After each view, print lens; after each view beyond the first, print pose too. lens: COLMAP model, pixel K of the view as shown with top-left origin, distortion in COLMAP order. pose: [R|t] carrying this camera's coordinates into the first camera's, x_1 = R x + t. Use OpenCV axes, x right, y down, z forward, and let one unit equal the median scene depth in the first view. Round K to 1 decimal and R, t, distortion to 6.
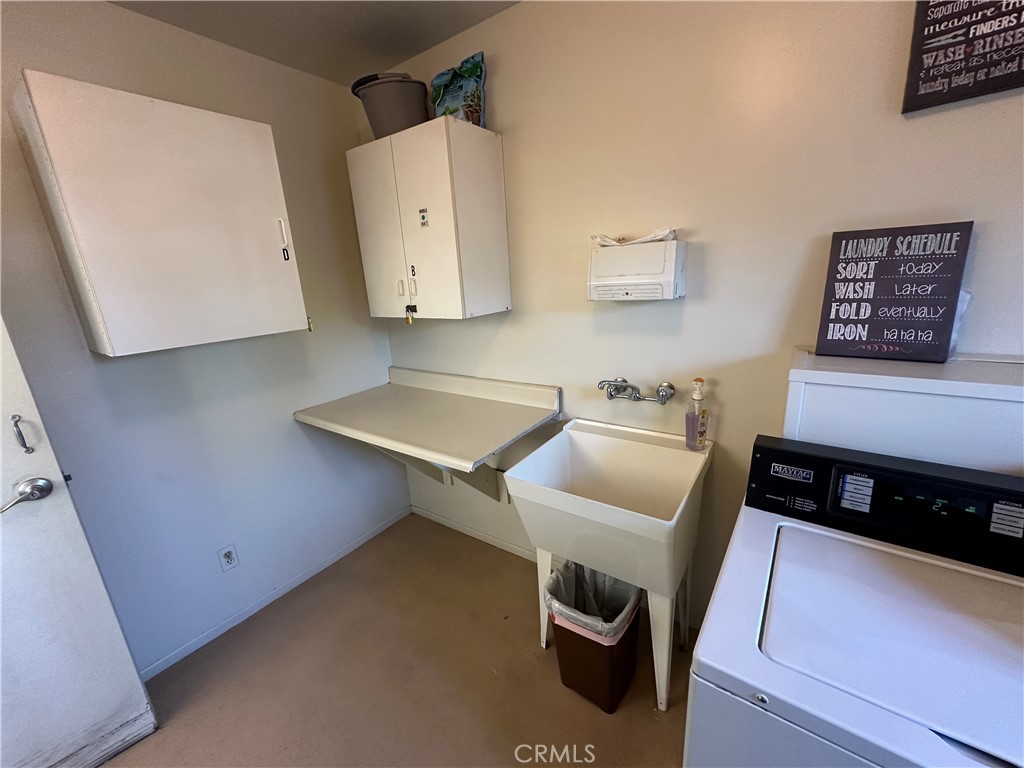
lens RADIAL K [[409.3, 0, 511.0], [0, 409.3, 383.3], [0, 0, 1]] dist [-0.001765, 0.000196]
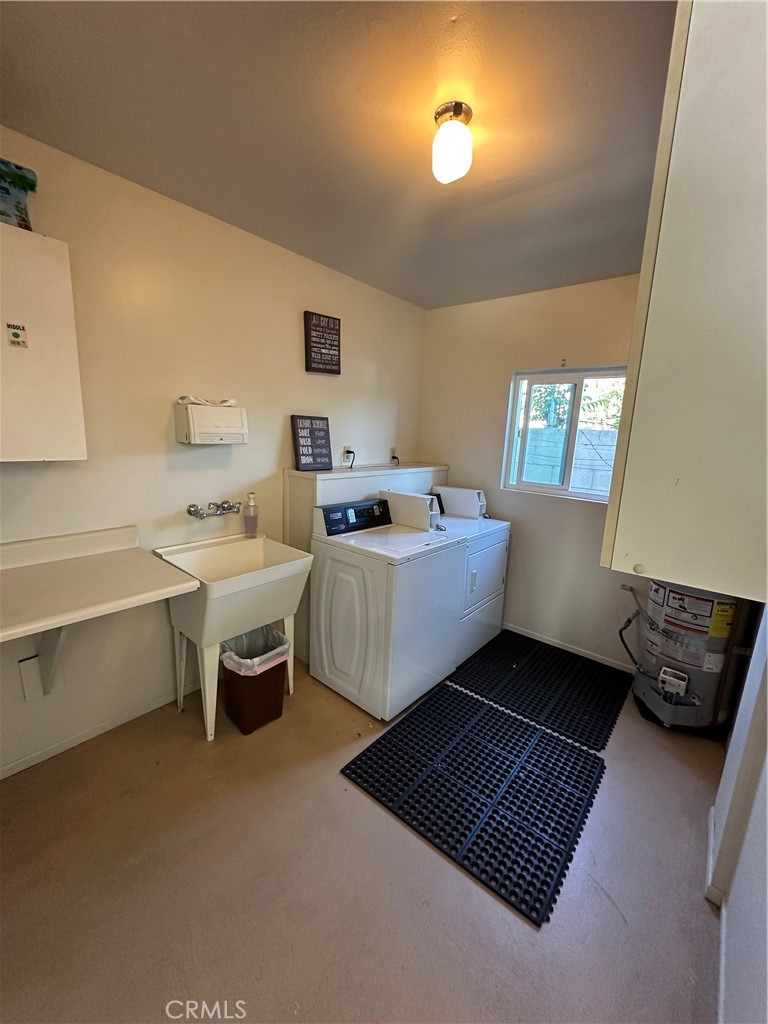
lens RADIAL K [[409.3, 0, 386.4], [0, 409.3, 511.6], [0, 0, 1]] dist [-0.001765, 0.000196]
pose [[0.079835, -0.132940, 0.987903, -1.258516], [0.210063, 0.971054, 0.113697, -0.010596], [-0.974423, 0.198445, 0.105450, 0.351425]]
